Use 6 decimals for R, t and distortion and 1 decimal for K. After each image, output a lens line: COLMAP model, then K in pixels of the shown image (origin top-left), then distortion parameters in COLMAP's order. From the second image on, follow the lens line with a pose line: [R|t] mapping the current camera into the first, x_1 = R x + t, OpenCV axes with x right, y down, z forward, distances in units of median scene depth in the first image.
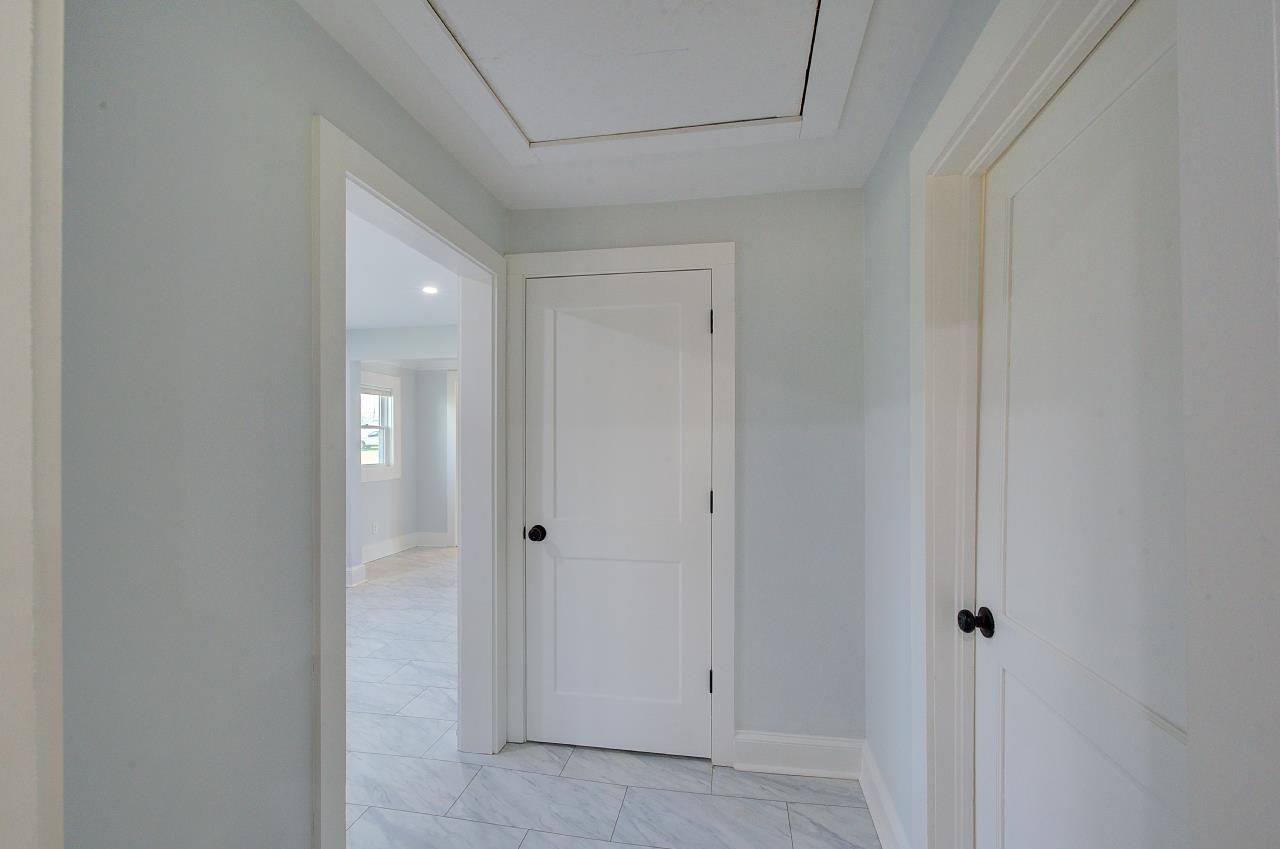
lens RADIAL K [[542.1, 0, 643.0], [0, 542.1, 430.9], [0, 0, 1]] dist [0.000084, 0.000350]
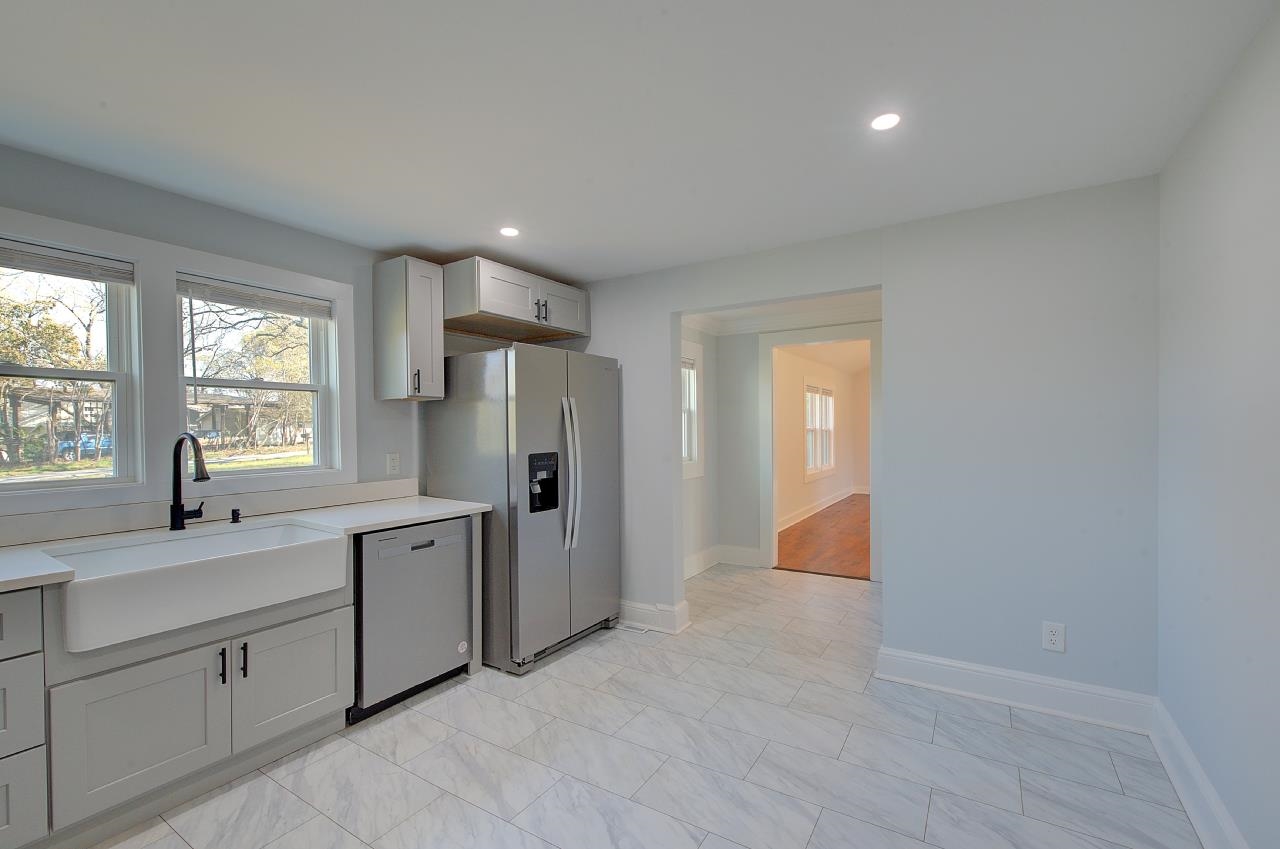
lens RADIAL K [[542.1, 0, 649.8], [0, 542.1, 434.3], [0, 0, 1]] dist [0.000084, 0.000350]
pose [[0.927144, 0.003345, -0.374690, -0.296897], [0.007075, 0.999626, 0.026431, 0.009202], [0.374638, -0.027156, 0.926773, 0.332845]]
